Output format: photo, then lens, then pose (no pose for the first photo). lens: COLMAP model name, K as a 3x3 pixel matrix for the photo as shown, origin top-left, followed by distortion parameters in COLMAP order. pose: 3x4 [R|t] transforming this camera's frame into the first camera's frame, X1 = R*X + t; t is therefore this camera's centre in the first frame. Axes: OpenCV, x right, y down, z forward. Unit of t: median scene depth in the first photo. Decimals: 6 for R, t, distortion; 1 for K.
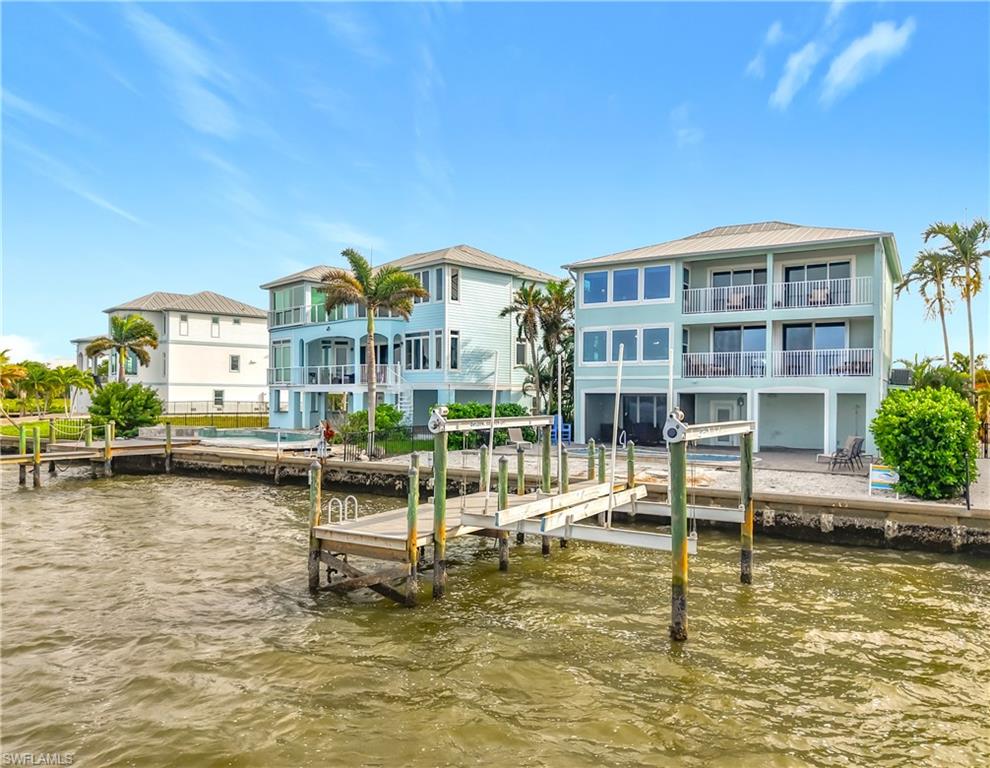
lens RADIAL K [[727.8, 0, 495.0], [0, 727.8, 384.0], [0, 0, 1]] dist [-0.004672, -0.001094]
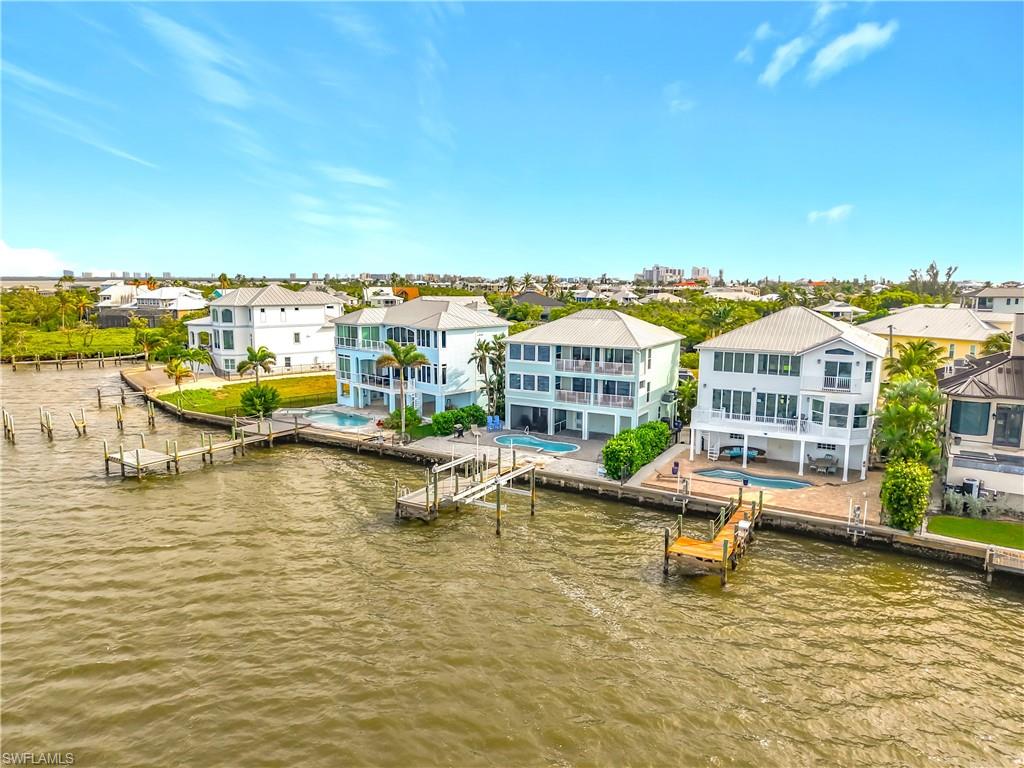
lens RADIAL K [[686.6, 0, 512.0], [0, 686.6, 384.0], [0, 0, 1]] dist [0.001915, -0.001153]
pose [[0.999537, 0.001572, 0.030387, 0.075901], [-0.006510, 0.986588, 0.163103, -0.362092], [-0.029723, -0.163225, 0.986141, -0.869517]]
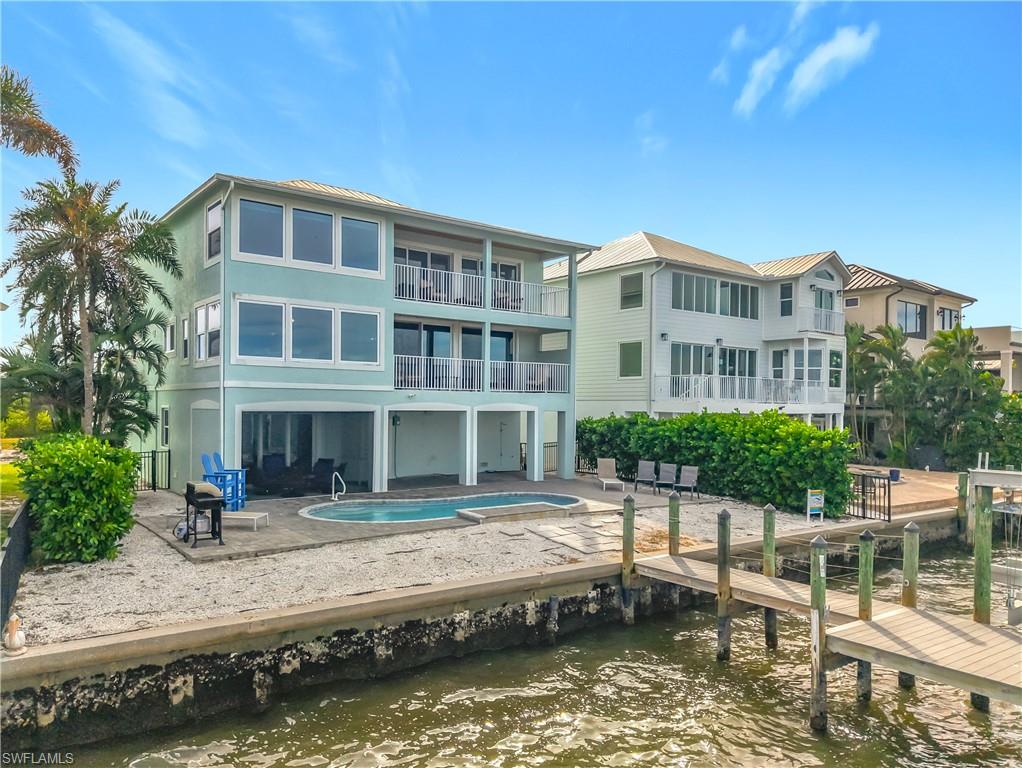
lens RADIAL K [[771.4, 0, 511.0], [0, 771.4, 384.0], [0, 0, 1]] dist [0.084636, -0.000846]
pose [[0.377439, 0.017100, 0.925877, -0.377507], [-0.049617, 0.998767, 0.001781, -0.020041], [-0.924704, -0.046611, 0.377822, 0.600402]]
